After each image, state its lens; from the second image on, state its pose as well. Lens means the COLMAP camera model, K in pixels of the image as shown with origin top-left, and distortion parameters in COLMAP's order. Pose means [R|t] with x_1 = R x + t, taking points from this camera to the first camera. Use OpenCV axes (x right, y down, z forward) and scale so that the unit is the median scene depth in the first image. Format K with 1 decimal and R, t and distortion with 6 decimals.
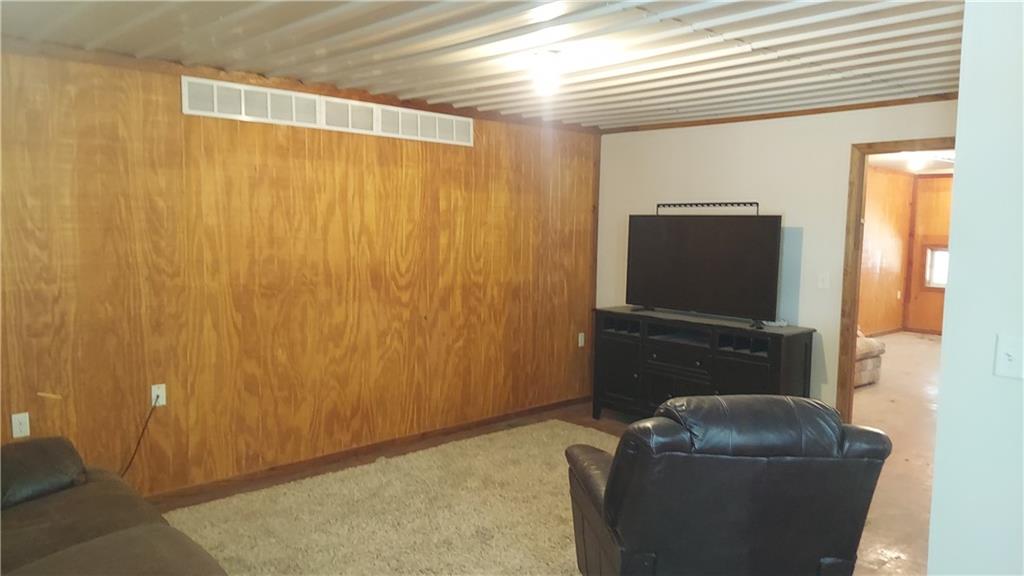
lens RADIAL K [[729.3, 0, 512.0], [0, 729.3, 288.0], [0, 0, 1]] dist [0.083683, -0.106065]
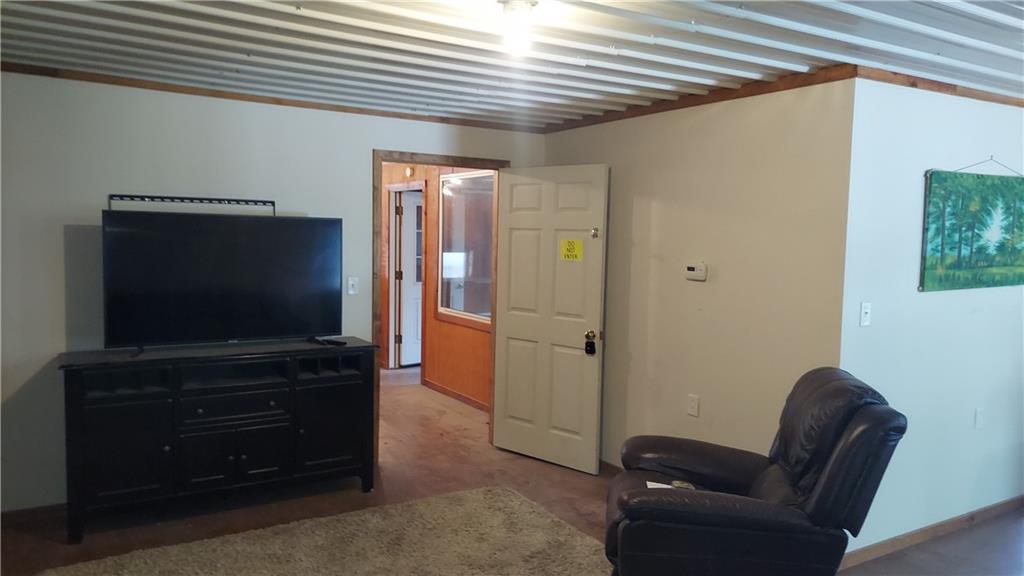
lens RADIAL K [[729.3, 0, 512.0], [0, 729.3, 288.0], [0, 0, 1]] dist [0.083683, -0.106065]
pose [[0.206026, -0.081832, 0.975119, -0.472151], [0.070033, 0.995175, 0.068718, -0.058197], [-0.976037, 0.054133, 0.210762, 0.584426]]
